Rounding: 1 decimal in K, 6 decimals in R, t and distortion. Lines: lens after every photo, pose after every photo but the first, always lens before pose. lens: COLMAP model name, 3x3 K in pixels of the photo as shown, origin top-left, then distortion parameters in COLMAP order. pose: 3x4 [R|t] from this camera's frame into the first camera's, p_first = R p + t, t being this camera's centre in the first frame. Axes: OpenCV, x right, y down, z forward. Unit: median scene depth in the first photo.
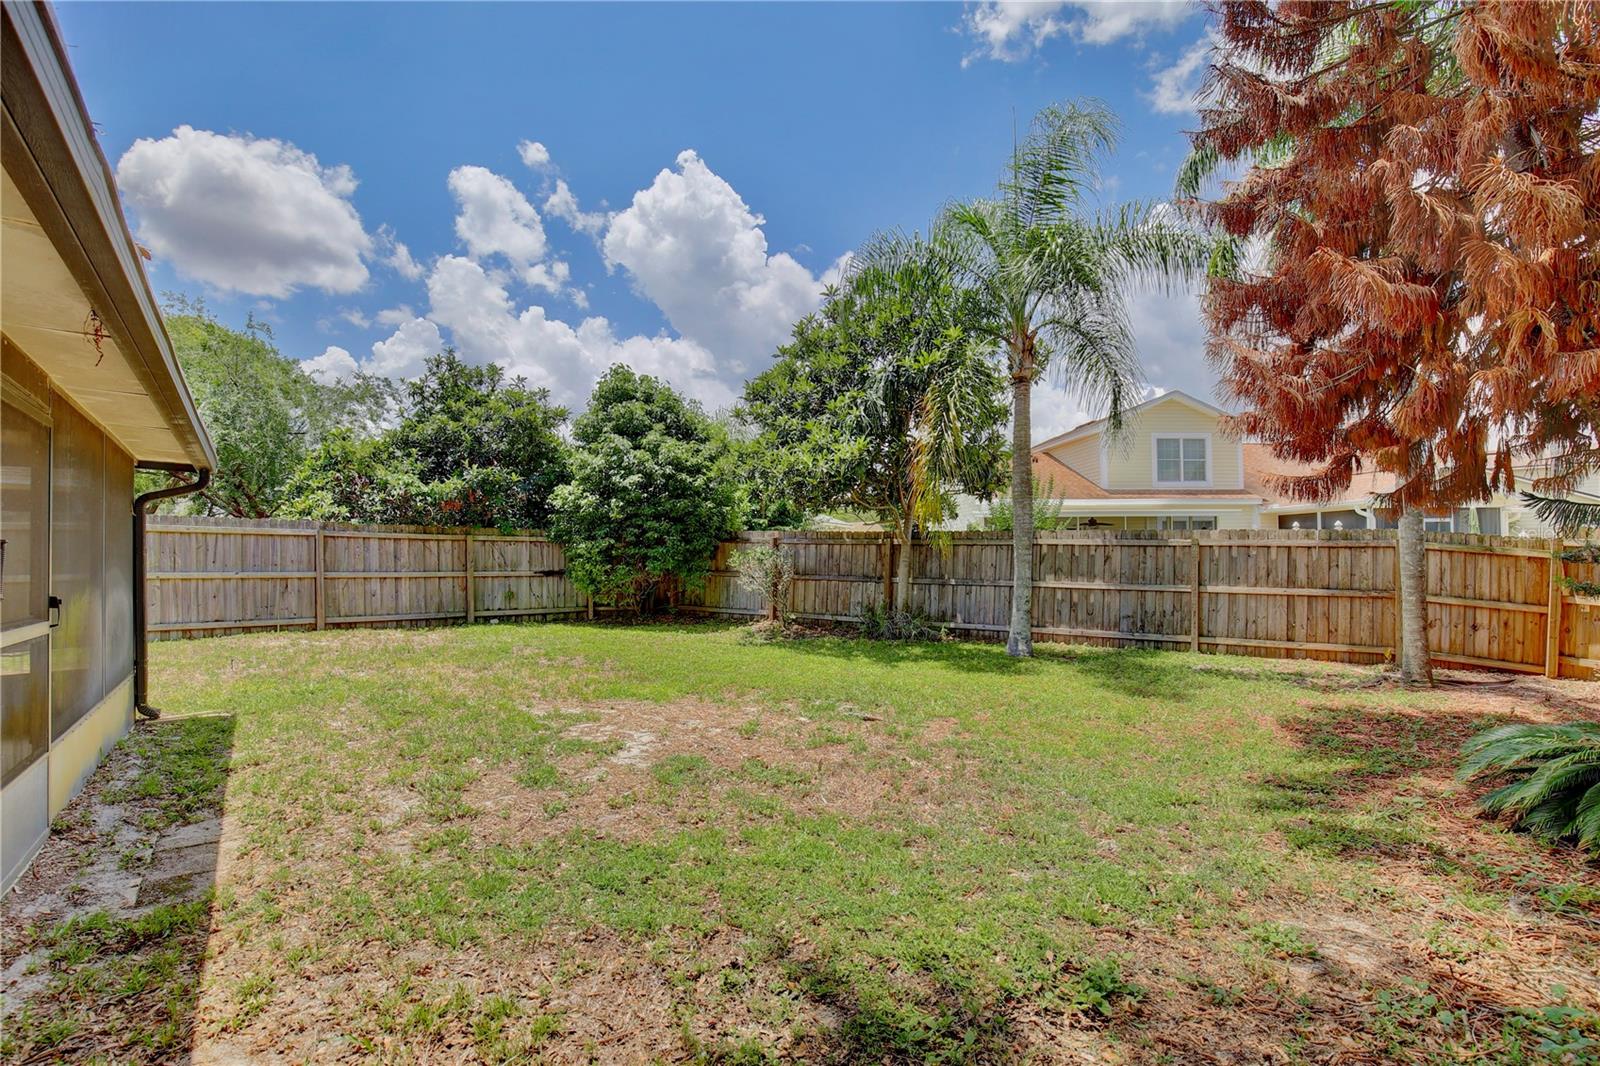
lens RADIAL K [[725.4, 0, 801.9], [0, 725.4, 556.1], [0, 0, 1]] dist [-0.023189, 0.000405]
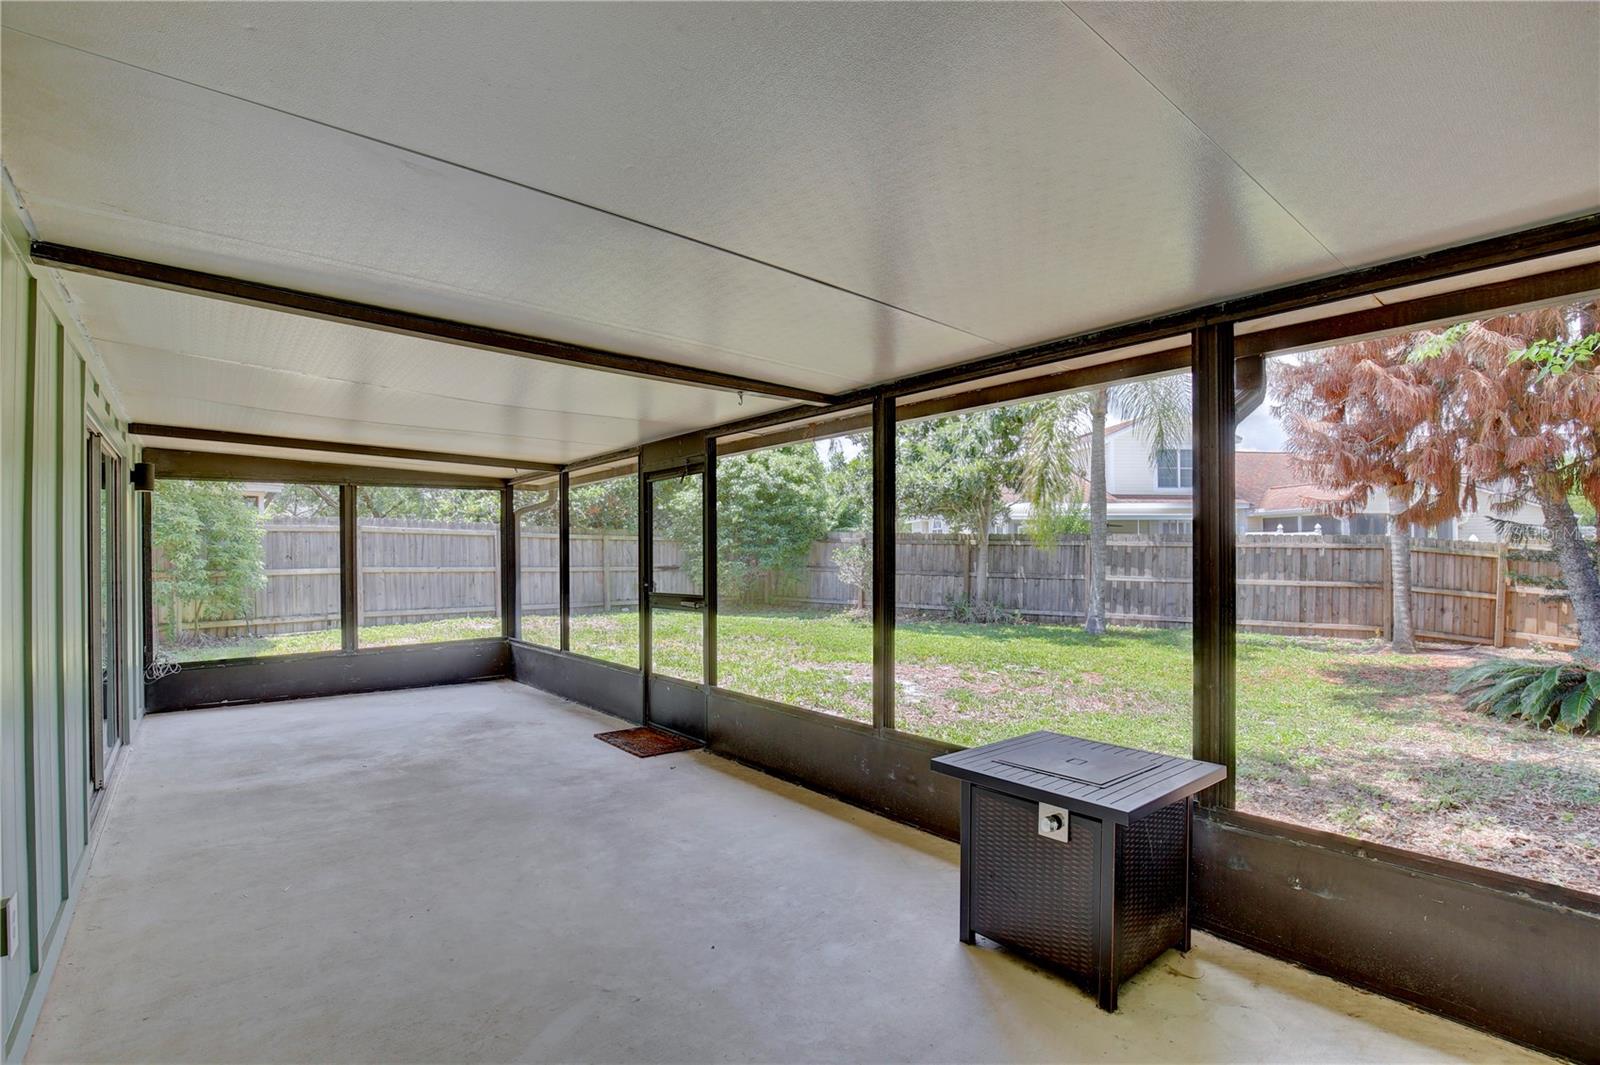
lens RADIAL K [[725.4, 0, 801.9], [0, 725.4, 555.6], [0, 0, 1]] dist [-0.023189, 0.000405]
pose [[0.998975, 0.002185, 0.045207, -0.258344], [-0.002416, 0.999984, 0.005072, -0.004072], [-0.045196, -0.005176, 0.998965, -0.227646]]
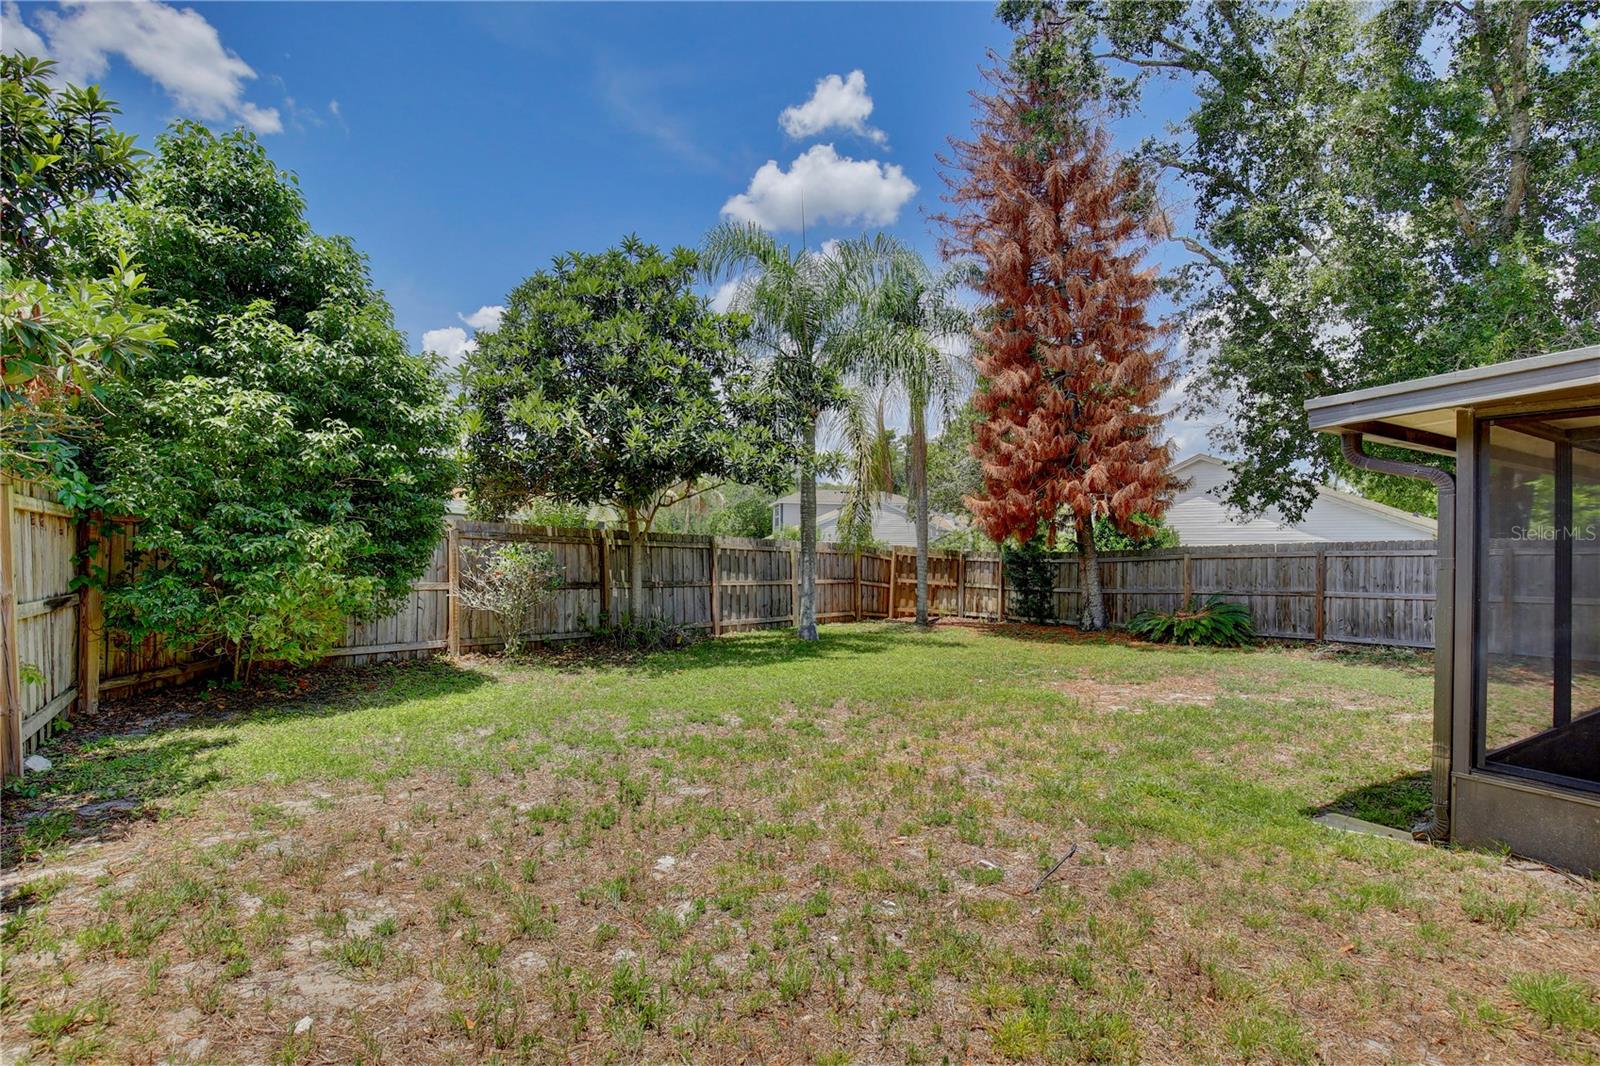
lens RADIAL K [[725.4, 0, 801.9], [0, 725.4, 556.1], [0, 0, 1]] dist [-0.023189, 0.000405]
pose [[0.130921, 0.002764, 0.991389, -0.884132], [-0.011416, 0.999934, -0.001280, -0.004147], [-0.991327, -0.011150, 0.130944, 0.818270]]
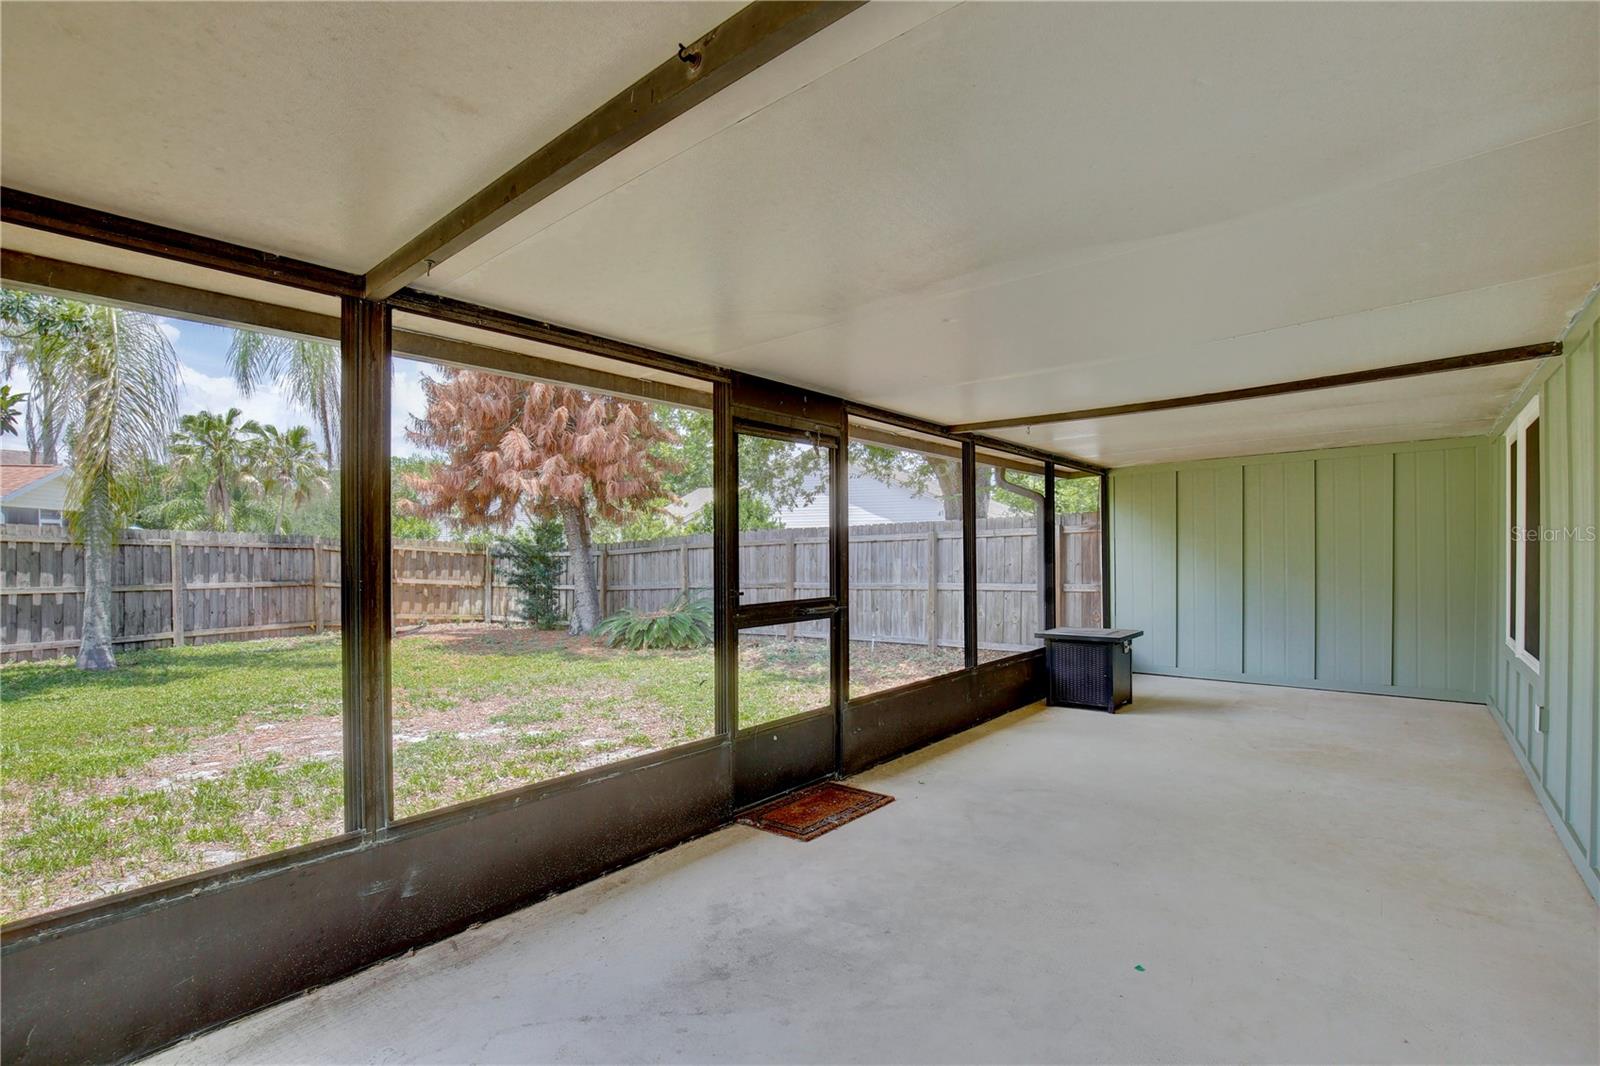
lens RADIAL K [[725.4, 0, 801.9], [0, 725.4, 556.1], [0, 0, 1]] dist [-0.023189, 0.000405]
pose [[-0.208031, -0.001256, 0.978122, -0.668567], [0.001481, 0.999998, 0.001599, 0.001250], [-0.978121, 0.001782, -0.208028, 0.328159]]
